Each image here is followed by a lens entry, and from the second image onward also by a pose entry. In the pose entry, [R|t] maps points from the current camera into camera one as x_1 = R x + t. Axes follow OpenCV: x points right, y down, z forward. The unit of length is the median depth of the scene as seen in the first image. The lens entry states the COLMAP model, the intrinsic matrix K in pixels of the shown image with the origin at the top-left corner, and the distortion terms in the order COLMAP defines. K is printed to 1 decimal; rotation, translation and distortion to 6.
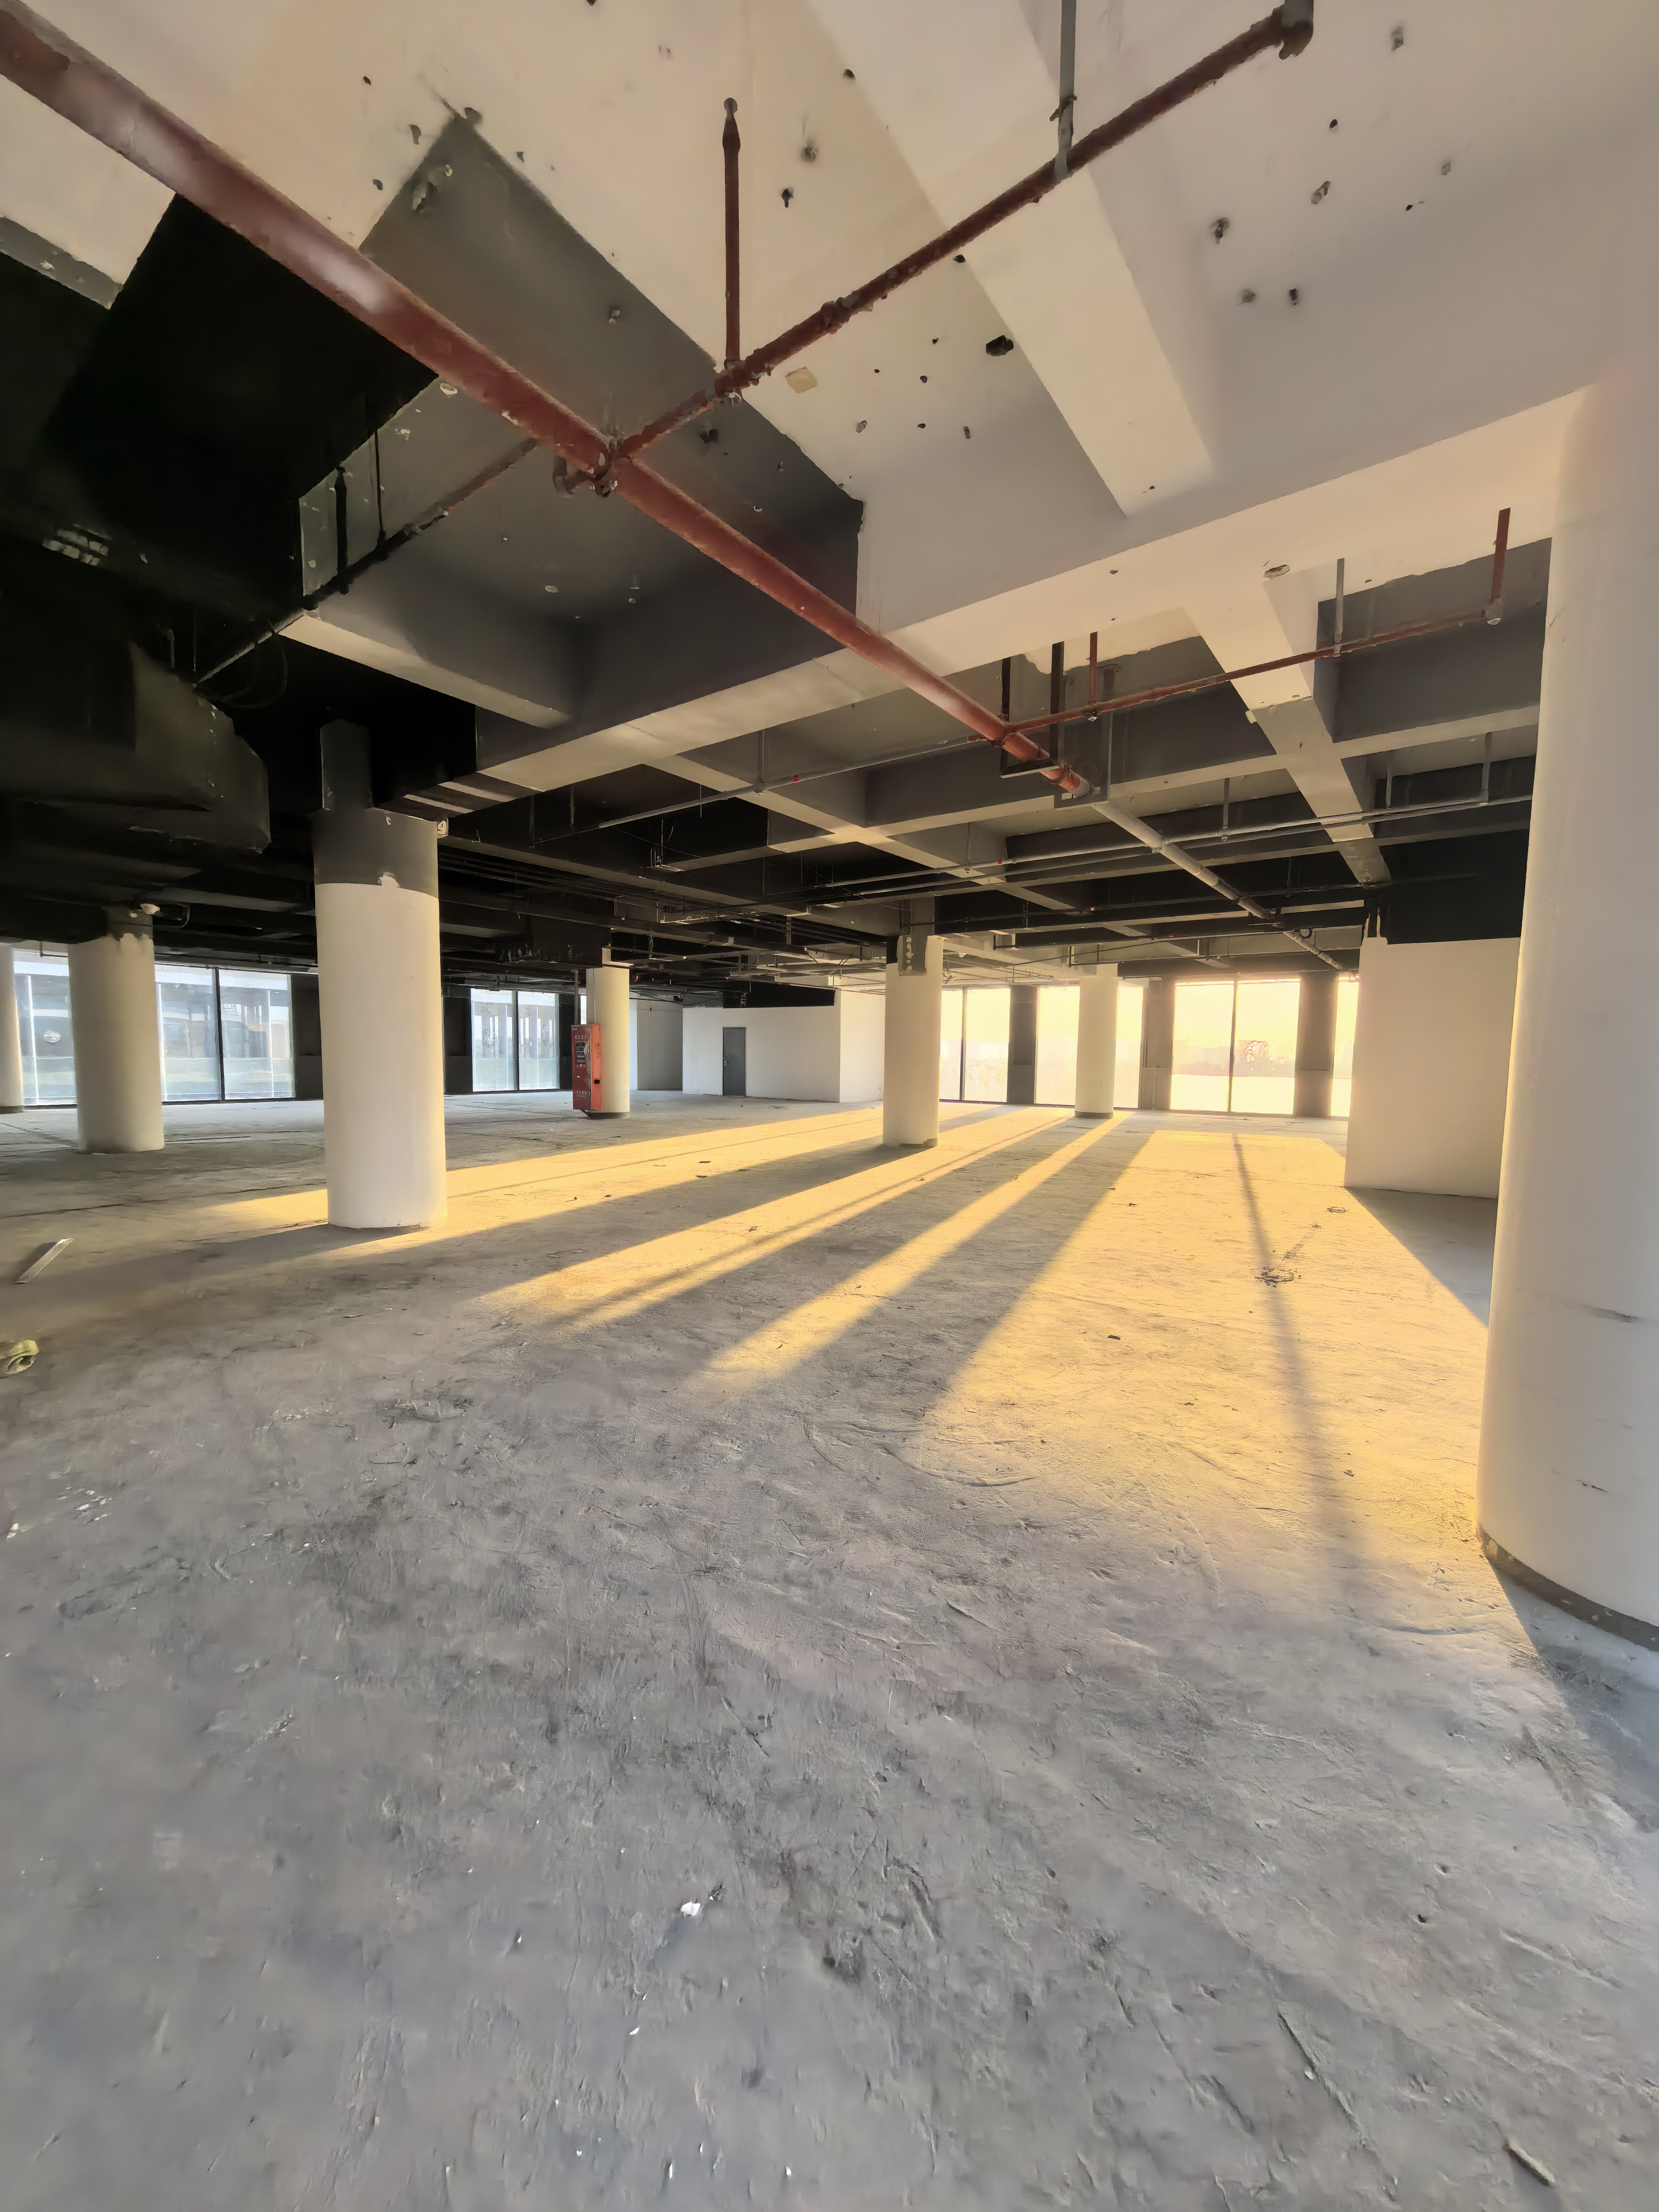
lens RADIAL K [[838.3, 0, 826.0], [0, 838.3, 1121.1], [0, 0, 1]] dist [0.007689, 0.000361]
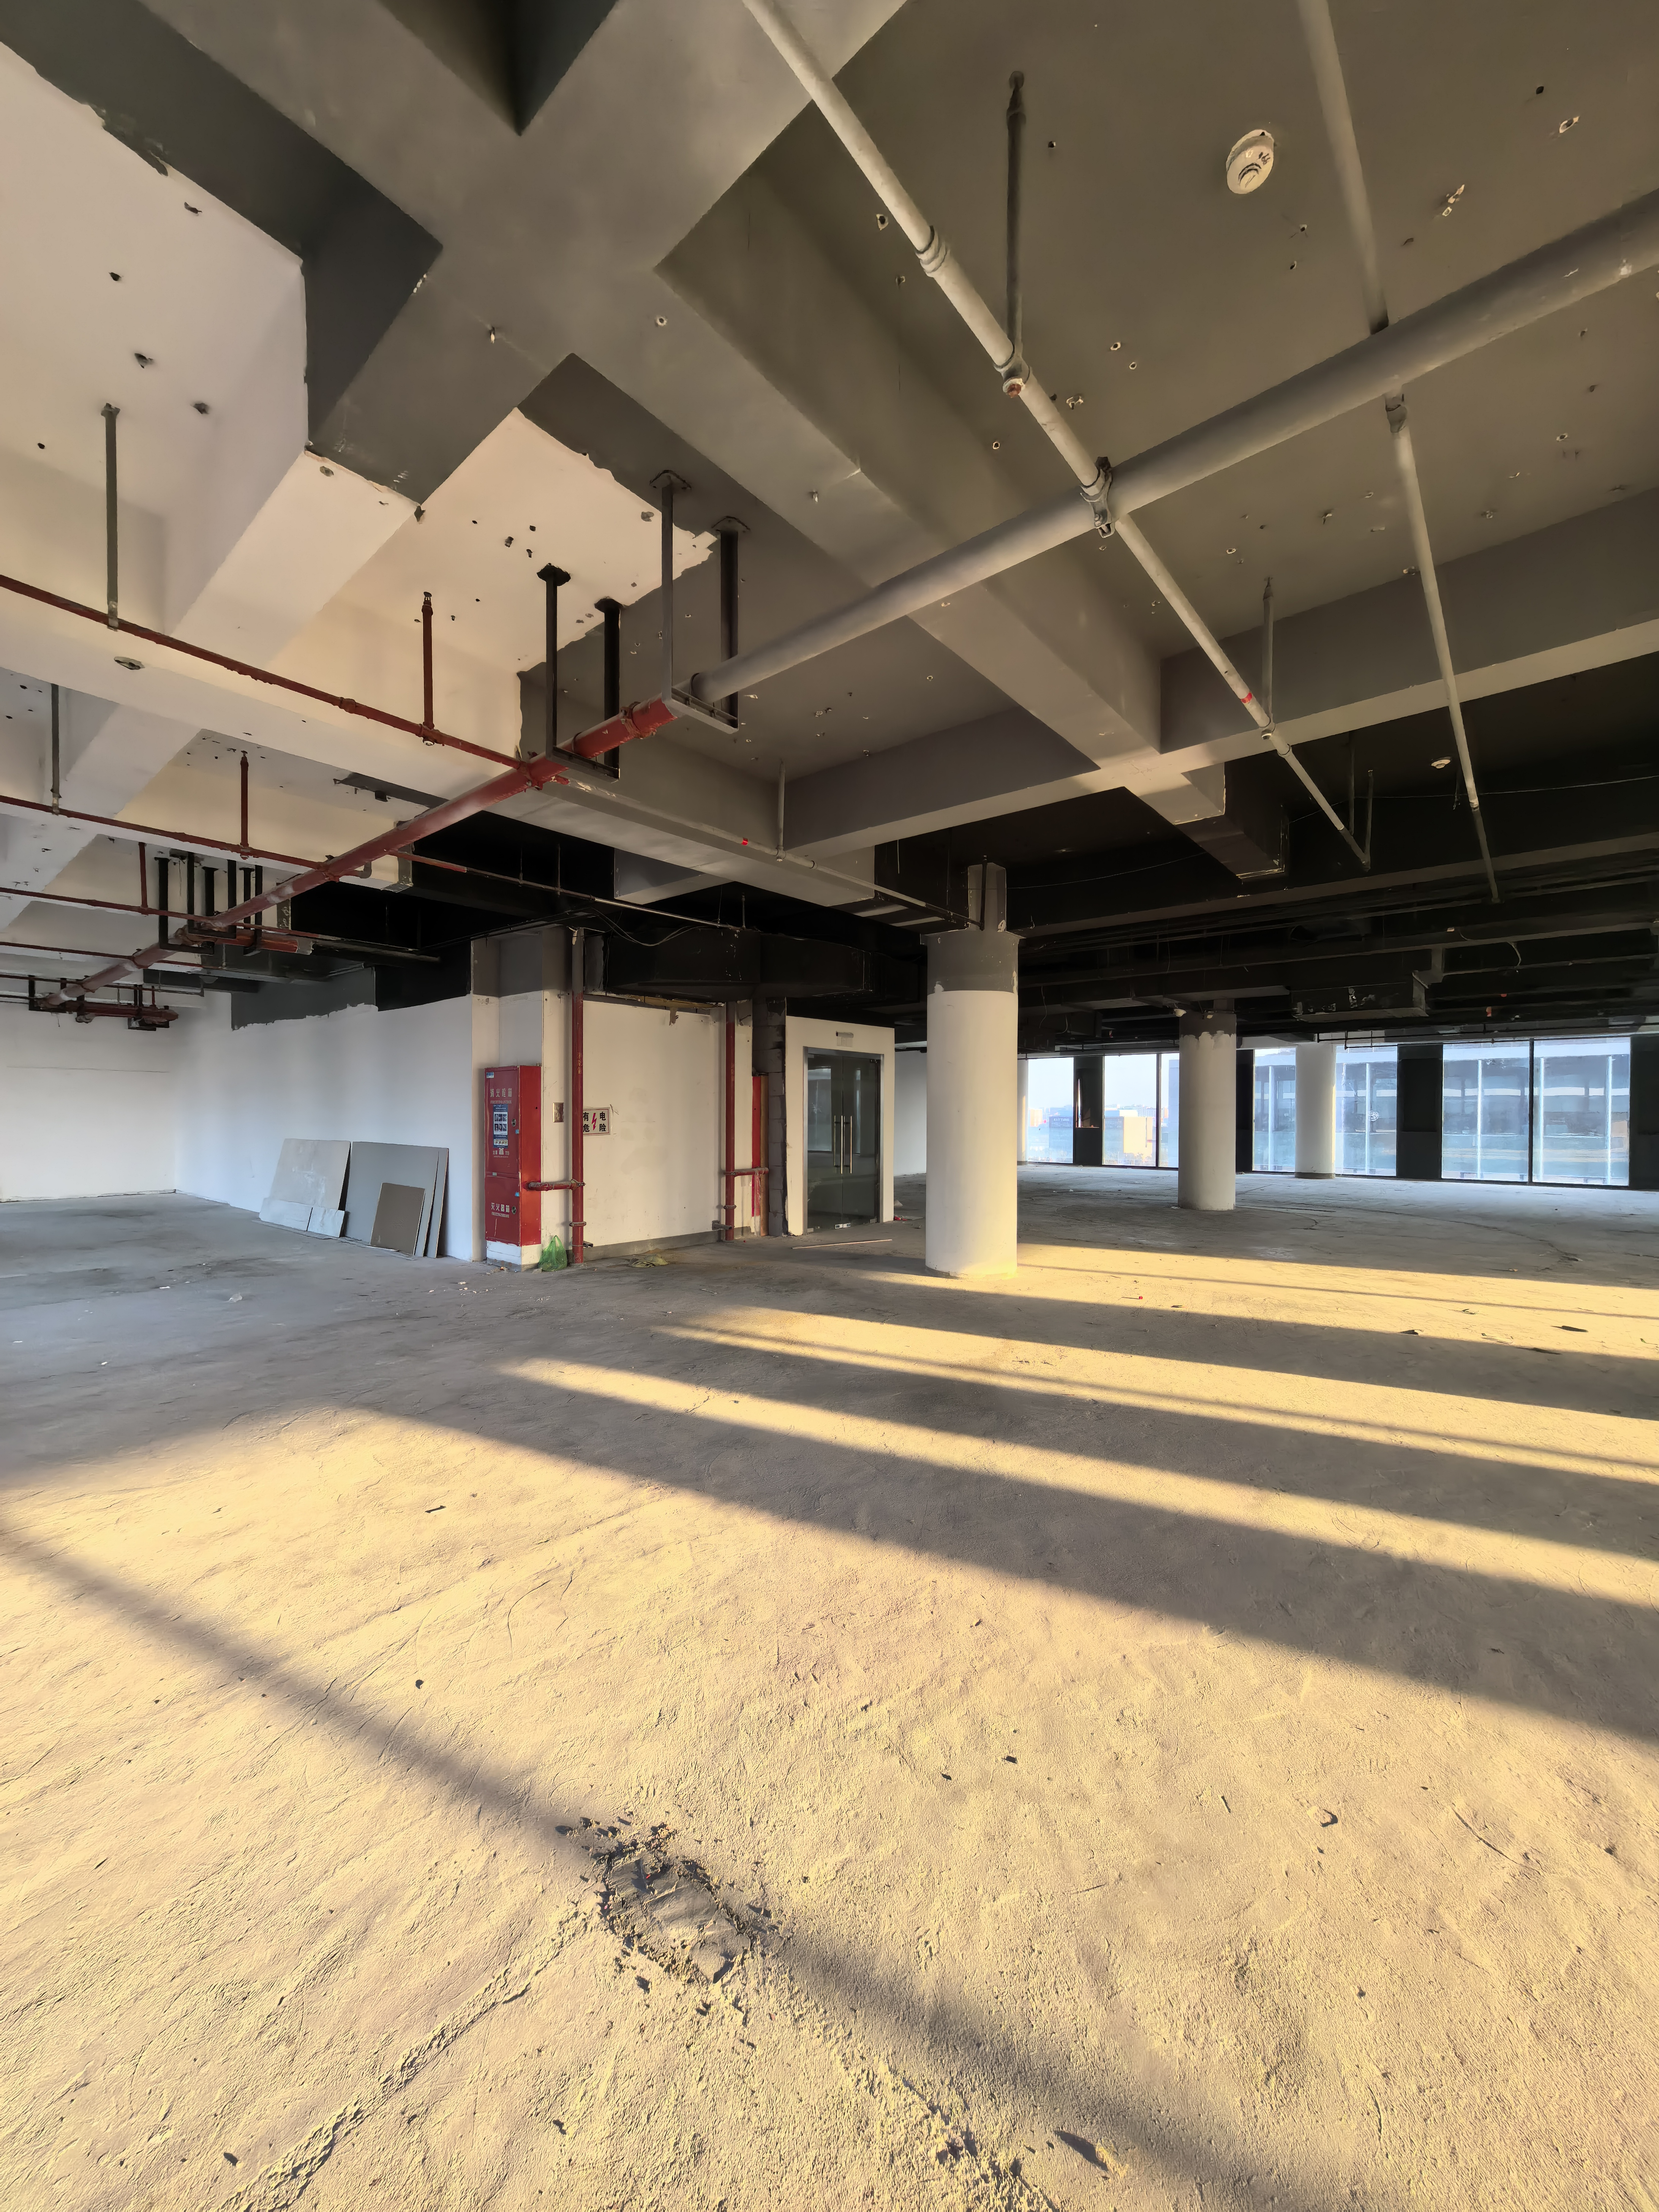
lens RADIAL K [[838.3, 0, 828.2], [0, 838.3, 1107.9], [0, 0, 1]] dist [0.007689, 0.000361]
pose [[-0.053588, -0.025146, -0.998246, 0.851892], [-0.086399, 0.996051, -0.020452, -0.080697], [0.994818, 0.085152, -0.055549, 1.088224]]
